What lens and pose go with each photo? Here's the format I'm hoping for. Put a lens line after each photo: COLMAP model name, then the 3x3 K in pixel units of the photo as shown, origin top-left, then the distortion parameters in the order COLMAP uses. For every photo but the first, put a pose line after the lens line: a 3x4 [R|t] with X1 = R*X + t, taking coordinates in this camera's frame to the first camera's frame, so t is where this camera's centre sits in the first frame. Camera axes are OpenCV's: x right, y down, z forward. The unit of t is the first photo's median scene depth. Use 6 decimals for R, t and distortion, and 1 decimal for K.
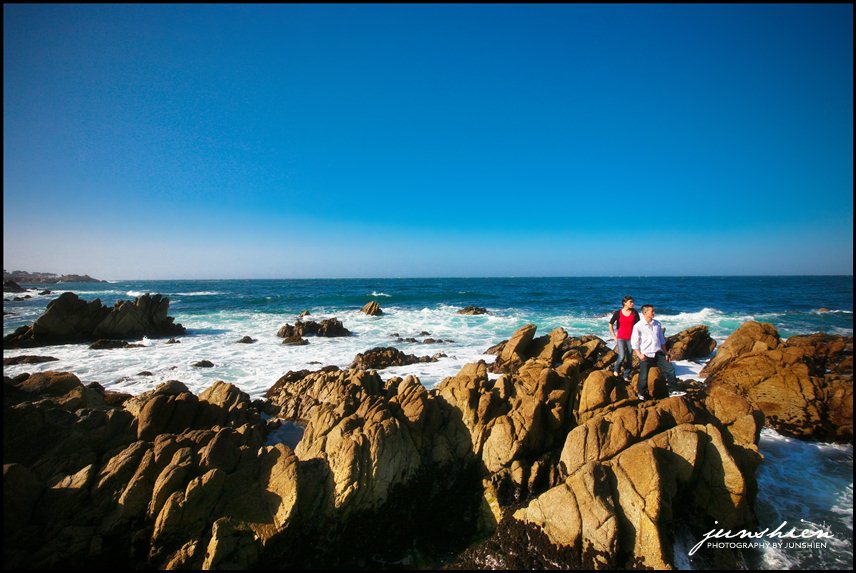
lens RADIAL K [[410.5, 0, 428.0], [0, 410.5, 286.5], [0, 0, 1]] dist [-0.056758, 0.021018]
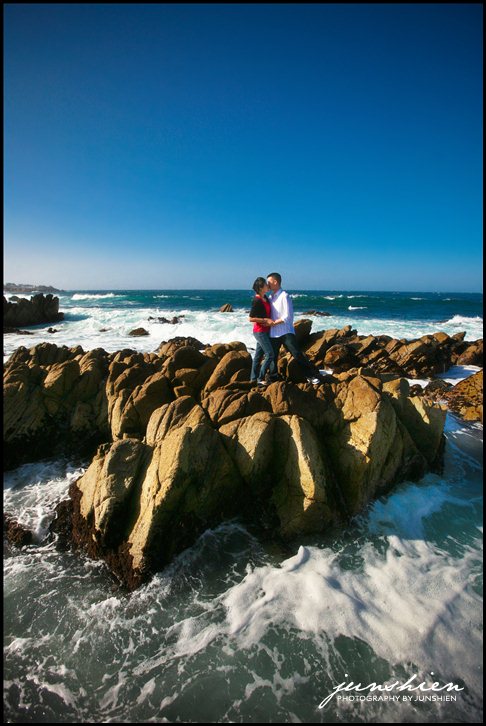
lens RADIAL K [[348.2, 0, 243.0], [0, 348.2, 363.0], [0, 0, 1]] dist [-0.056758, 0.021018]
pose [[0.975049, 0.055947, -0.214826, 0.507017], [-0.015536, 0.982547, 0.185367, 0.075080], [0.221447, -0.177404, 0.958900, 0.215790]]
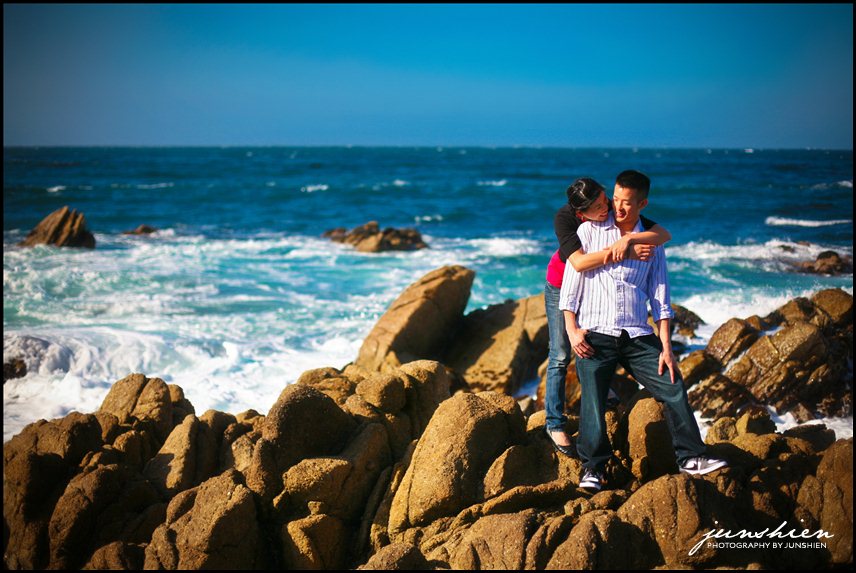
lens RADIAL K [[1248.8, 0, 428.0], [0, 1248.8, 286.5], [0, 0, 1]] dist [-0.140594, 0.062408]
pose [[0.996554, -0.001012, 0.082939, 0.265360], [-0.006330, 0.996082, 0.088206, 0.042518], [-0.082703, -0.088427, 0.992643, 0.095751]]
